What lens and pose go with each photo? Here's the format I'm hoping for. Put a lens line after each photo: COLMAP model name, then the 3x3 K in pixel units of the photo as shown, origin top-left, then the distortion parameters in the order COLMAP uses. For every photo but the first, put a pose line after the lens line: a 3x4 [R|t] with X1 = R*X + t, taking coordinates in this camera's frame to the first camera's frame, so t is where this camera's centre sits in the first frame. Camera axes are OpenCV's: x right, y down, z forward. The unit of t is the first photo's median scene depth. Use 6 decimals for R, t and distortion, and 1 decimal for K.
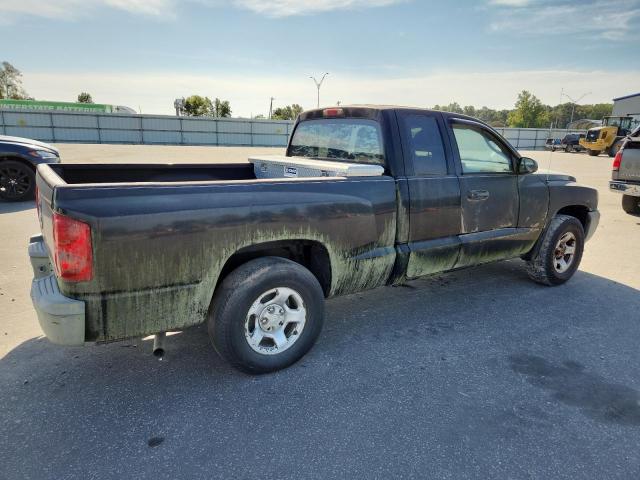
lens RADIAL K [[499.8, 0, 320.0], [0, 499.8, 240.0], [0, 0, 1]] dist [0.012230, 0.011283]
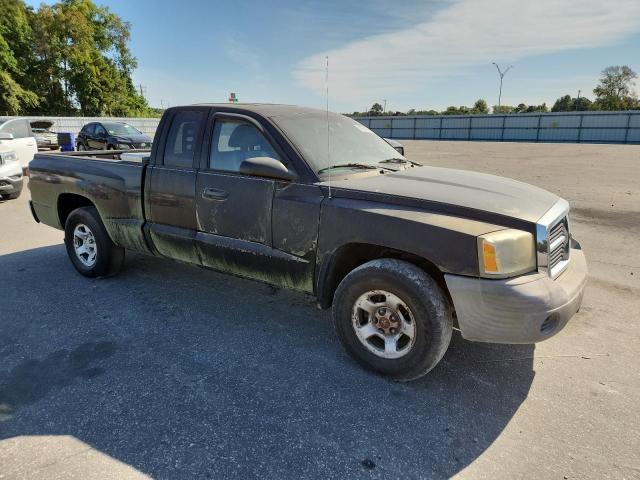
lens RADIAL K [[504.5, 0, 320.0], [0, 504.5, 240.0], [0, 0, 1]] dist [-0.012131, -0.008695]
pose [[0.306884, 0.197589, -0.931010, 0.746759], [-0.203737, 0.969175, 0.138532, -0.104113], [0.929684, 0.147168, 0.337681, 0.535631]]
